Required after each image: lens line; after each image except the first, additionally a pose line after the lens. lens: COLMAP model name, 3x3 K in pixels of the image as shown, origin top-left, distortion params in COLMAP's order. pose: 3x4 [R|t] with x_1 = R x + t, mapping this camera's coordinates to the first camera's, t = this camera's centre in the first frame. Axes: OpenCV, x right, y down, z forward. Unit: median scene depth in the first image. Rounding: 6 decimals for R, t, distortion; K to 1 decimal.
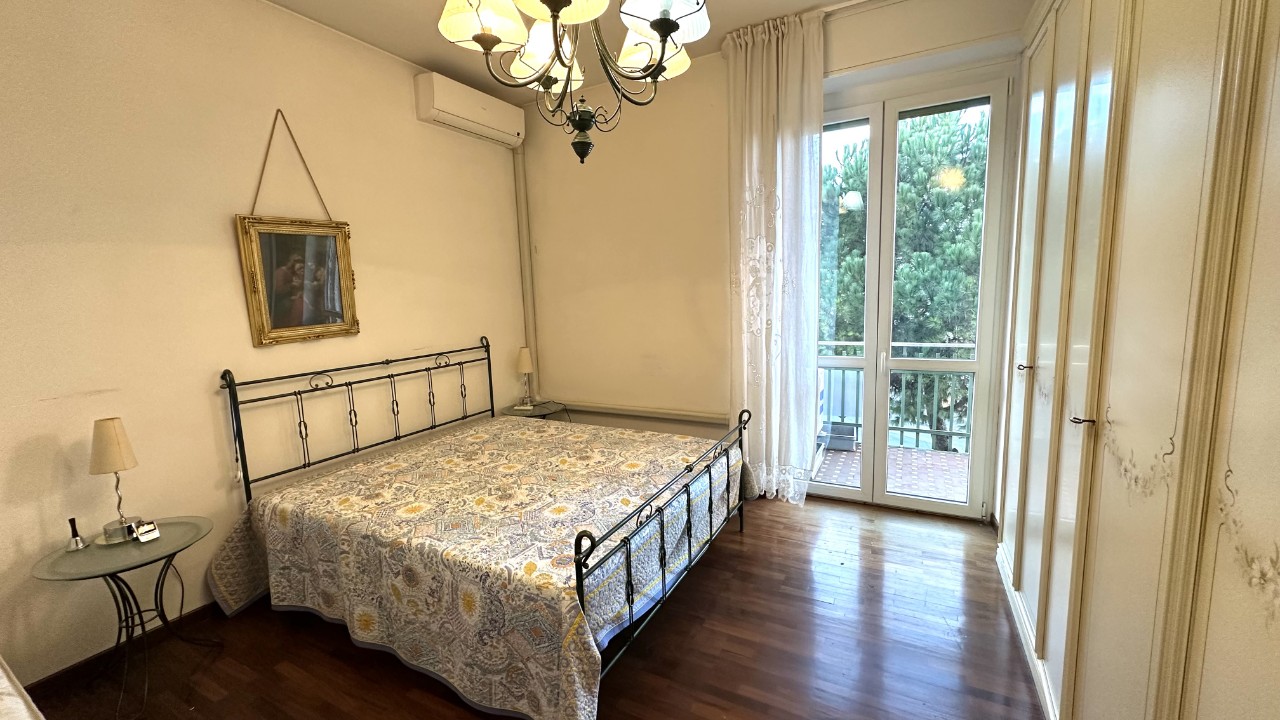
lens RADIAL K [[505.7, 0, 643.7], [0, 505.7, 359.8], [0, 0, 1]] dist [0.000780, -0.000264]
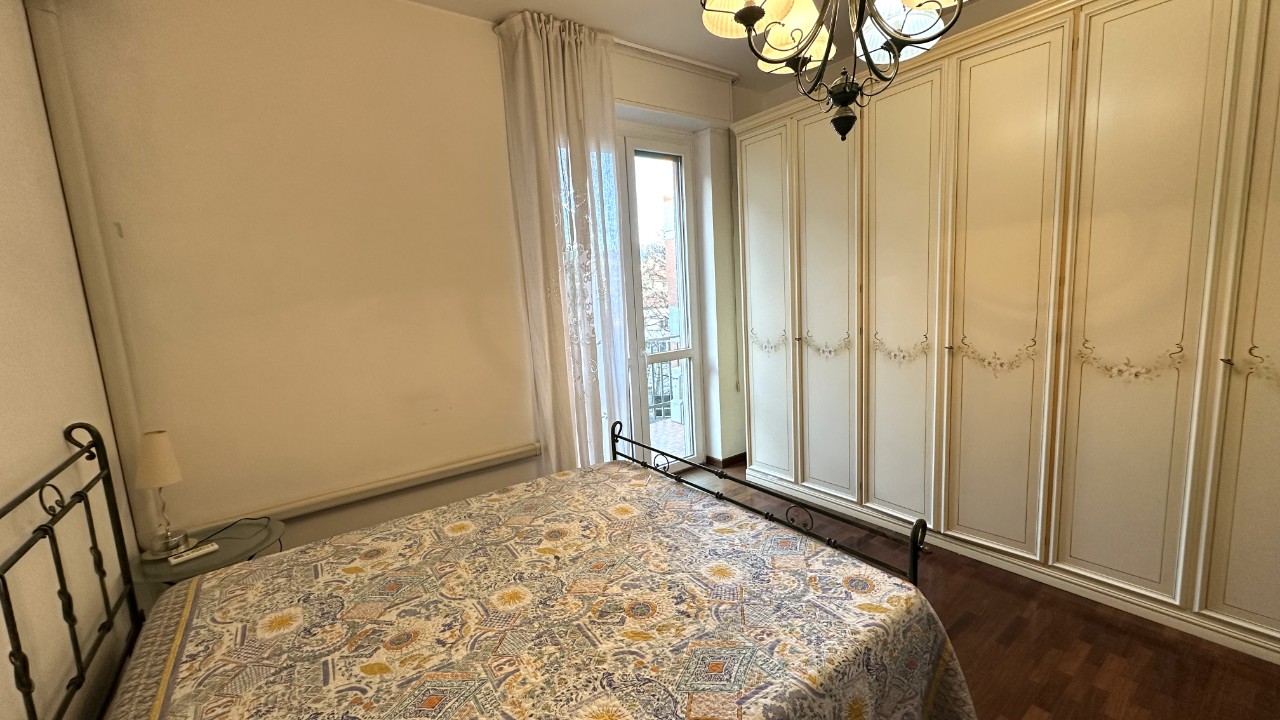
lens RADIAL K [[505.7, 0, 642.1], [0, 505.7, 357.8], [0, 0, 1]] dist [0.000780, -0.000264]
pose [[0.439949, -0.111438, 0.891082, -0.618775], [0.165144, 0.985388, 0.041696, -0.051921], [-0.882708, 0.128813, 0.451923, 0.516137]]
